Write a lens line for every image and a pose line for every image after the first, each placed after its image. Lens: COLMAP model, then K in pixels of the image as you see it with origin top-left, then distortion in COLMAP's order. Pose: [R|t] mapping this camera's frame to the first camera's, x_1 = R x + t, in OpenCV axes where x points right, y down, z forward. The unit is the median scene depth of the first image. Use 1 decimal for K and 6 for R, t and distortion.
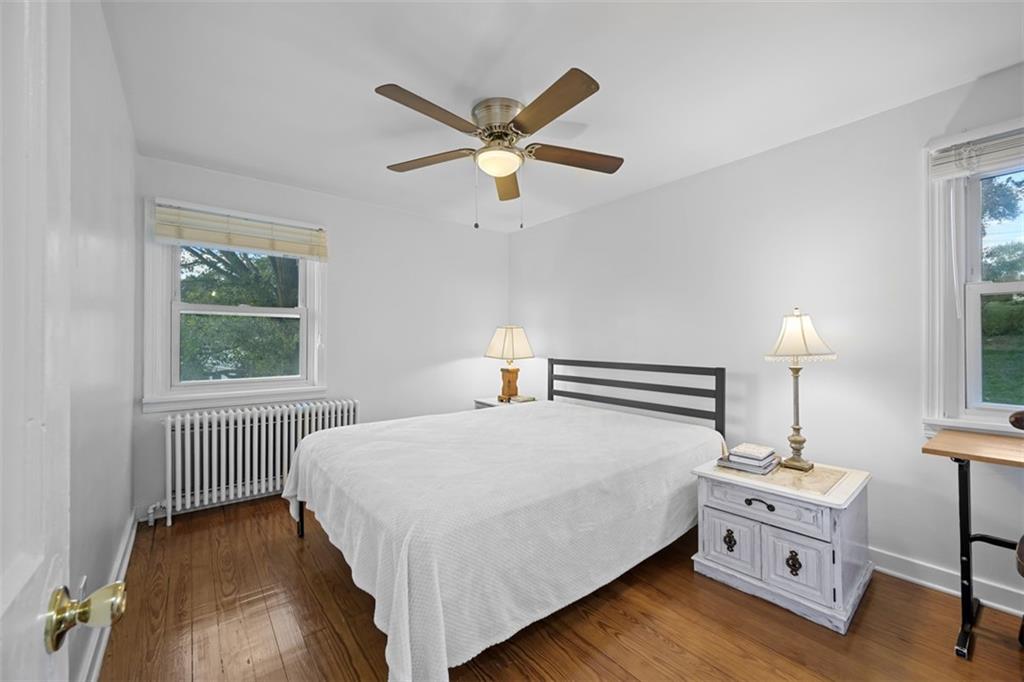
lens RADIAL K [[407.6, 0, 512.0], [0, 407.6, 341.0], [0, 0, 1]] dist [-0.000398, 0.000194]
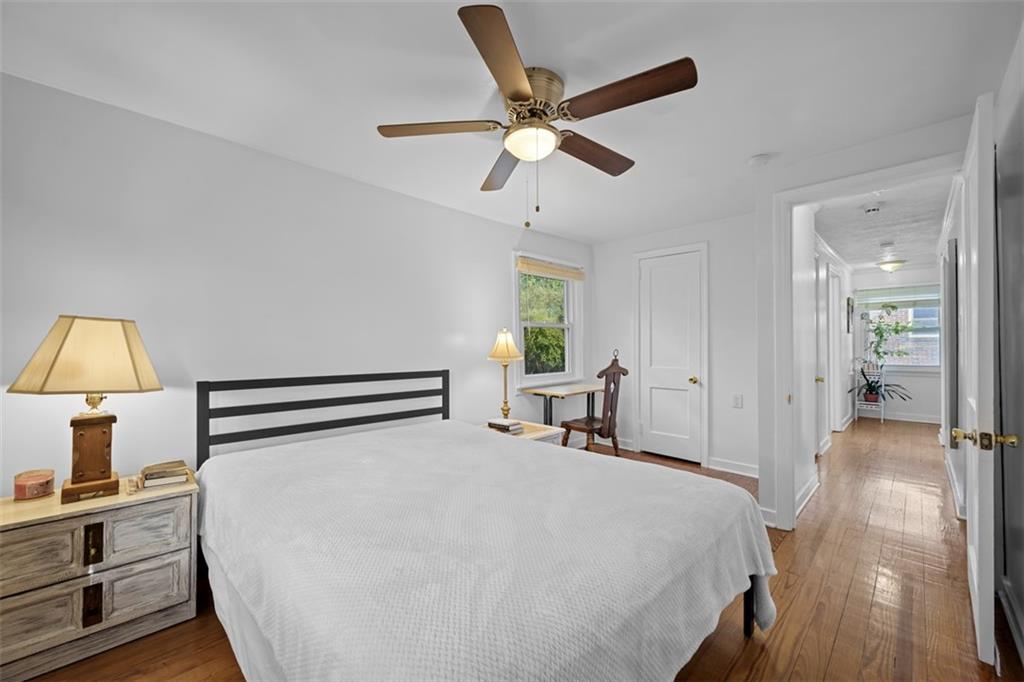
lens RADIAL K [[407.6, 0, 512.0], [0, 407.6, 341.0], [0, 0, 1]] dist [-0.000398, 0.000194]
pose [[-0.123598, 0.013124, 0.992246, -0.741936], [0.003424, 0.999912, -0.012799, -0.004716], [-0.992326, 0.001816, -0.123632, 0.963247]]
